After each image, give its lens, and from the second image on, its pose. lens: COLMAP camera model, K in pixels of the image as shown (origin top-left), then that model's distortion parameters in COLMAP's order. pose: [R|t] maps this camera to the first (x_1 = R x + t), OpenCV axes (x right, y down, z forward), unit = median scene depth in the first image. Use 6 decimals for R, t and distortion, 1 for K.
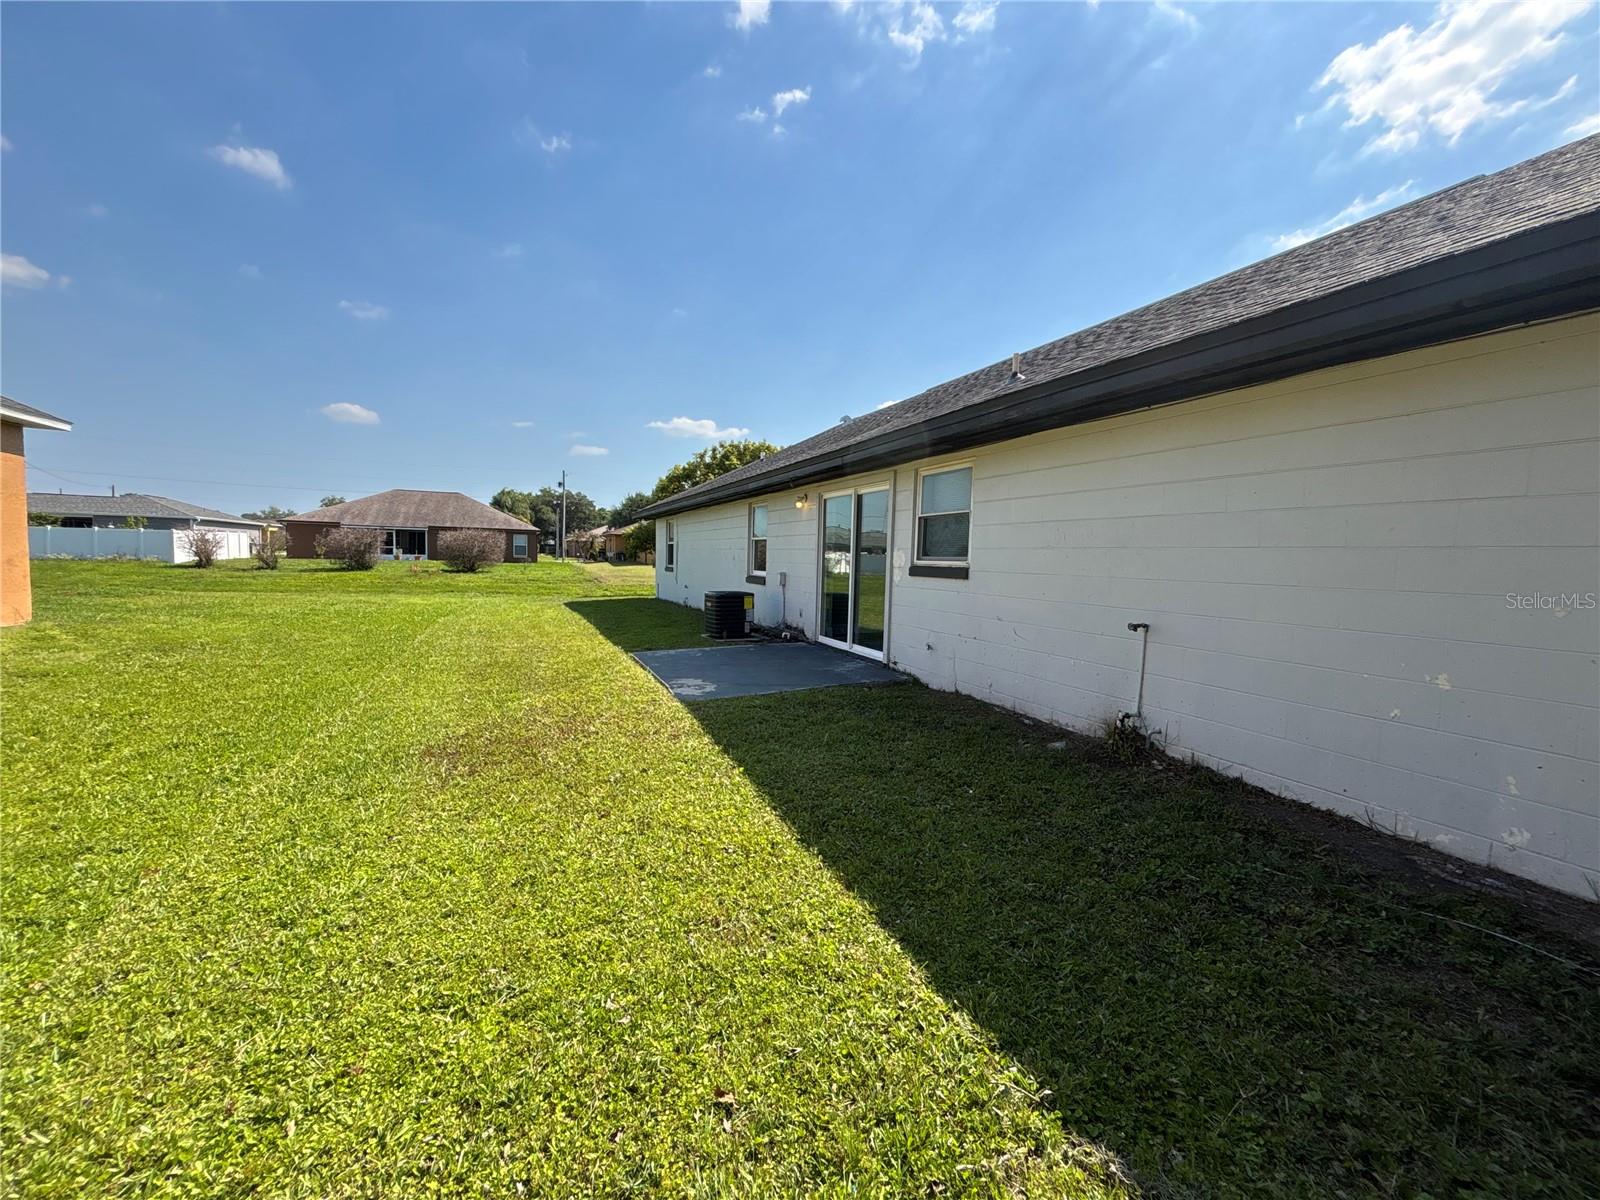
lens RADIAL K [[638.4, 0, 800.1], [0, 638.4, 596.5], [0, 0, 1]] dist [-0.013585, 0.005550]
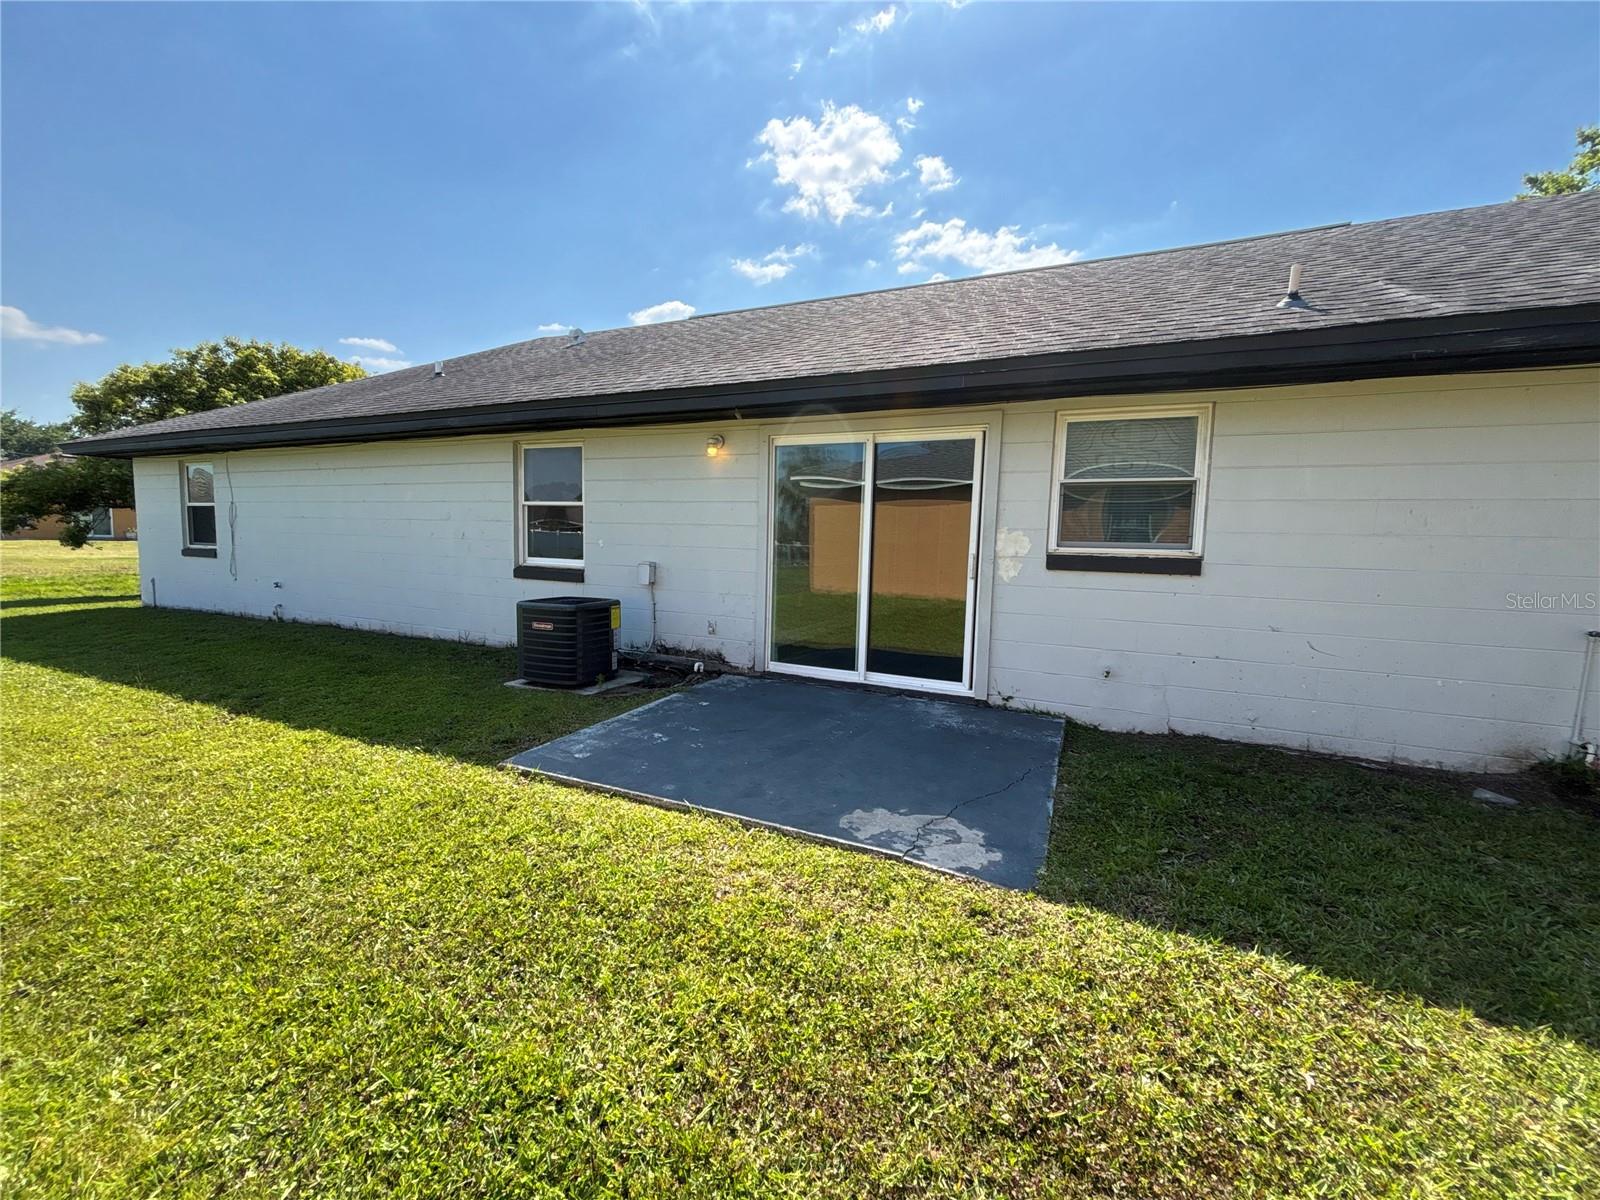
lens RADIAL K [[646.3, 0, 801.3], [0, 646.3, 597.2], [0, 0, 1]] dist [-0.005126, 0.000366]
pose [[0.753950, -0.062641, 0.653938, -0.454888], [0.033116, 0.997802, 0.057400, -0.049318], [-0.656097, -0.021621, 0.754367, 0.623230]]
